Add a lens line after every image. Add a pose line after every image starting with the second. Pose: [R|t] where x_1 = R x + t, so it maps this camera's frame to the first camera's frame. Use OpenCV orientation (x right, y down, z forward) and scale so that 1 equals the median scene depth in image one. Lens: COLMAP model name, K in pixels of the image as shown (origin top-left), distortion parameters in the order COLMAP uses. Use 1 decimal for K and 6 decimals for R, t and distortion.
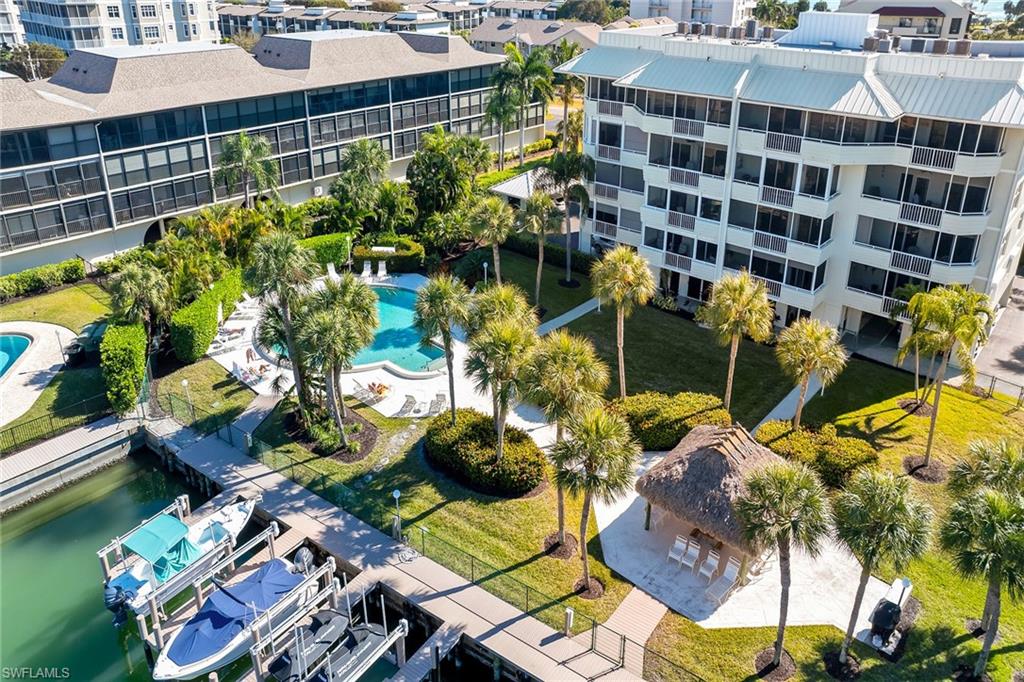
lens RADIAL K [[732.2, 0, 510.7], [0, 732.2, 248.6], [0, 0, 1]] dist [-0.022663, 0.002740]
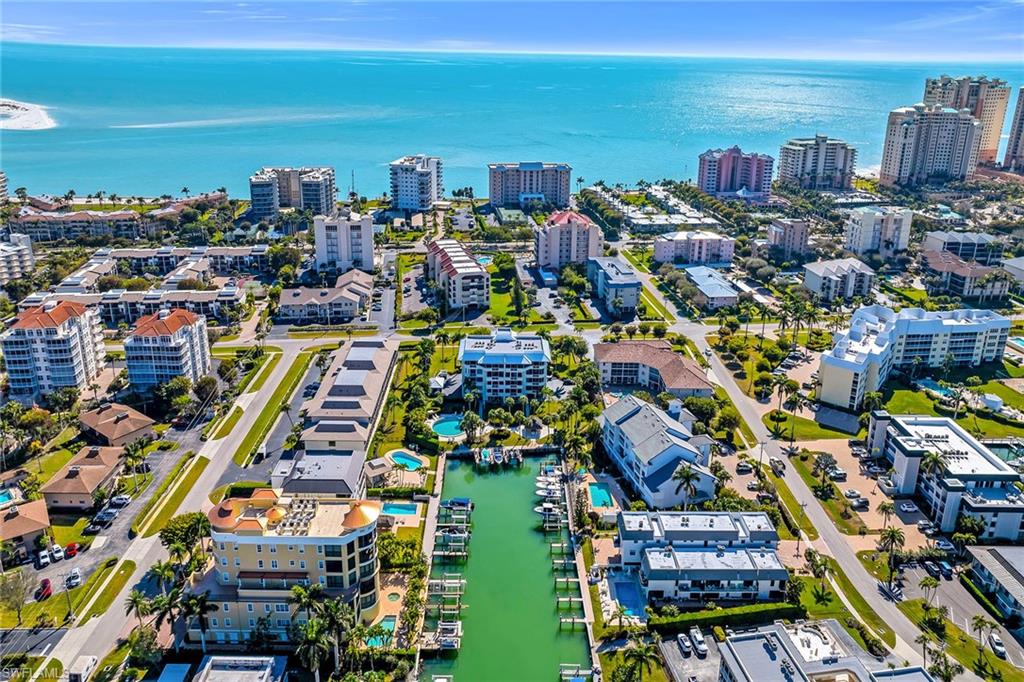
lens RADIAL K [[732.2, 0, 510.7], [0, 732.2, 248.6], [0, 0, 1]] dist [-0.022663, 0.002740]
pose [[0.739959, -0.169249, 0.651011, -3.150968], [0.228667, 0.973481, -0.006826, -1.011892], [-0.632591, 0.153915, 0.759038, -3.413366]]
